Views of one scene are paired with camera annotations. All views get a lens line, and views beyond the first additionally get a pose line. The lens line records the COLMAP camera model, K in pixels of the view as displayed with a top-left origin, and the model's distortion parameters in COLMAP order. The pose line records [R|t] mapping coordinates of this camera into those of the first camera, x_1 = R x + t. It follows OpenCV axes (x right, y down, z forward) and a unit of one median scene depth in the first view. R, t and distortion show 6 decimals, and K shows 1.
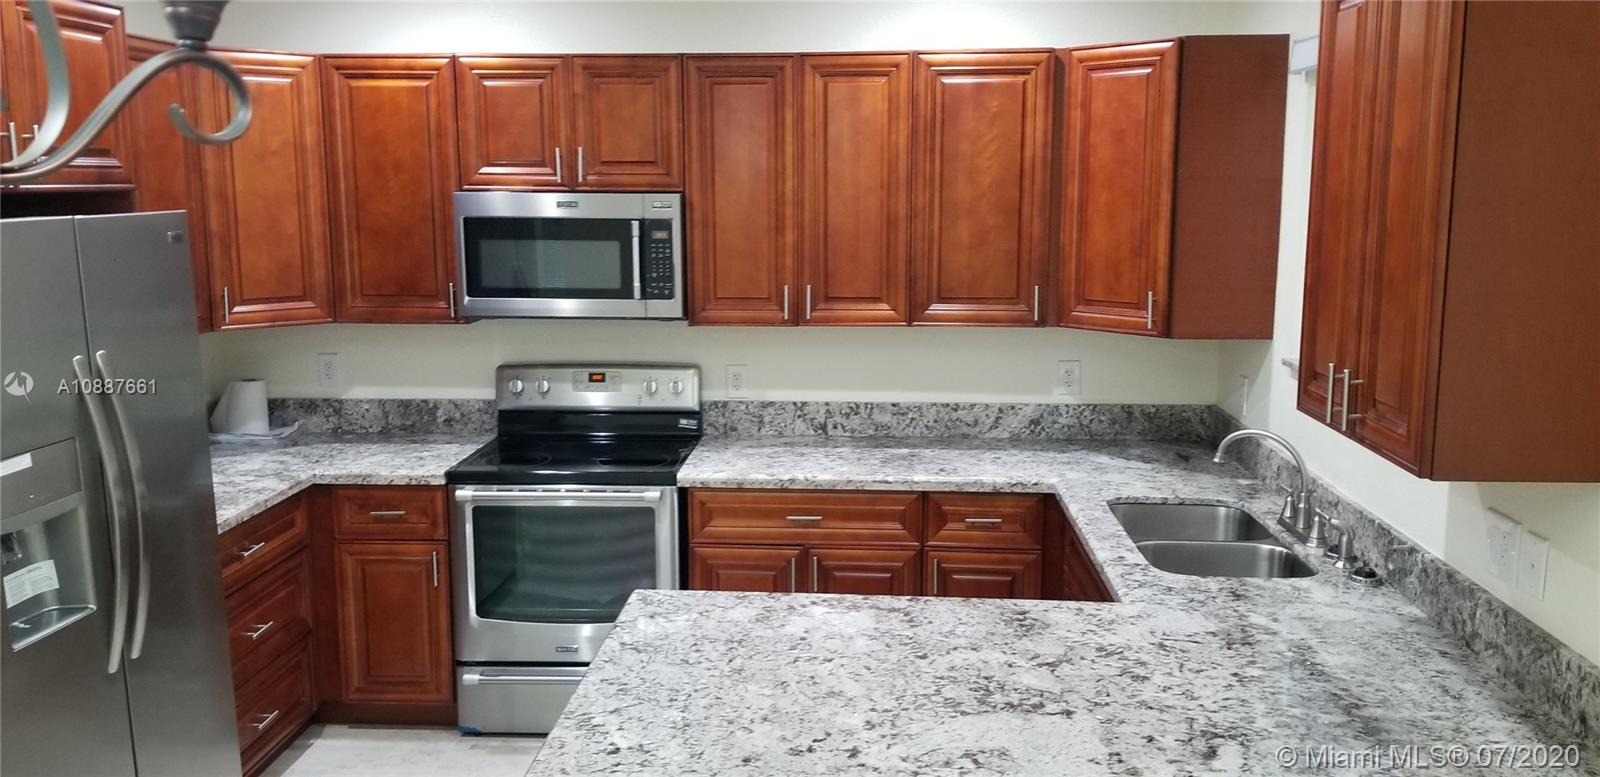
lens RADIAL K [[1243.5, 0, 793.8], [0, 1243.5, 371.2], [0, 0, 1]] dist [0.110095, -0.198567]
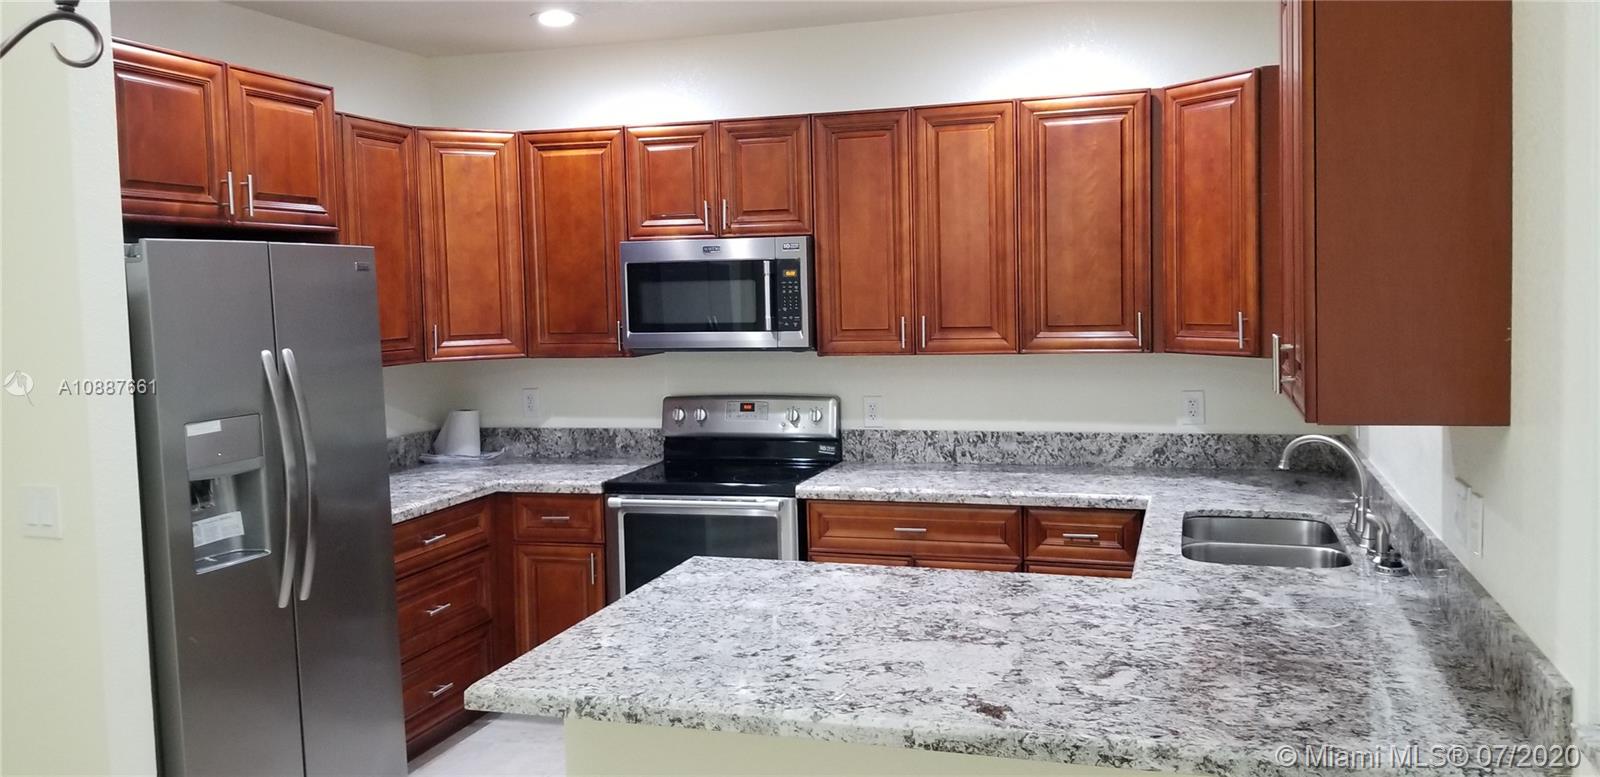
lens RADIAL K [[1246.4, 0, 810.4], [0, 1246.4, 355.7], [0, 0, 1]] dist [0.109345, -0.204805]
pose [[0.973041, -0.008430, -0.230479, 0.167181], [-0.012937, 0.995763, -0.091039, 0.065465], [0.230270, 0.091566, 0.968809, -0.070200]]
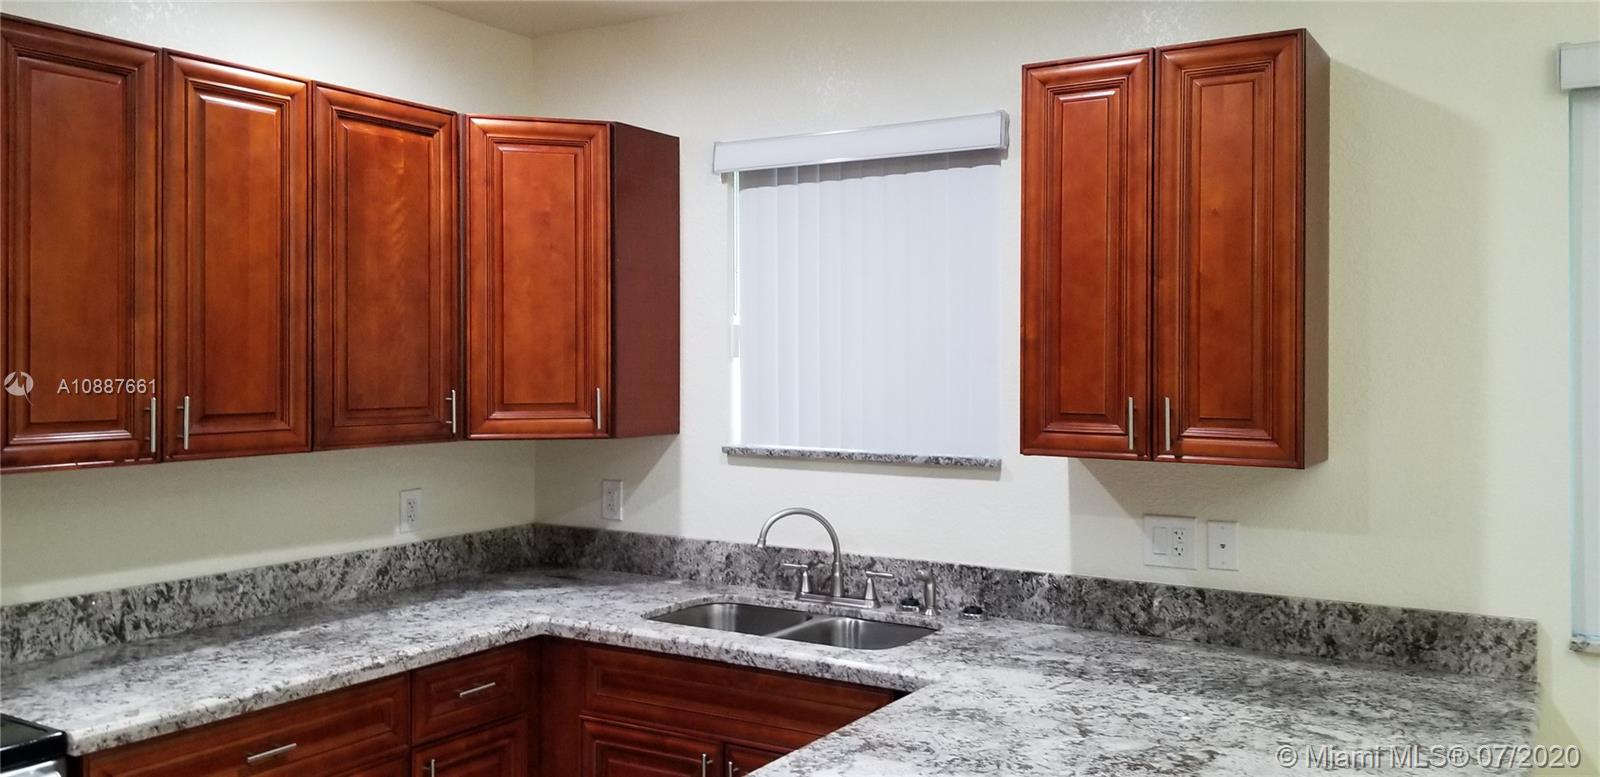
lens RADIAL K [[1257.2, 0, 785.1], [0, 1257.2, 360.1], [0, 0, 1]] dist [0.094115, -0.183288]
pose [[0.473211, 0.003494, 0.880942, -0.427514], [0.132200, 0.988387, -0.074933, 0.002600], [-0.870973, 0.151919, 0.467254, 0.419544]]
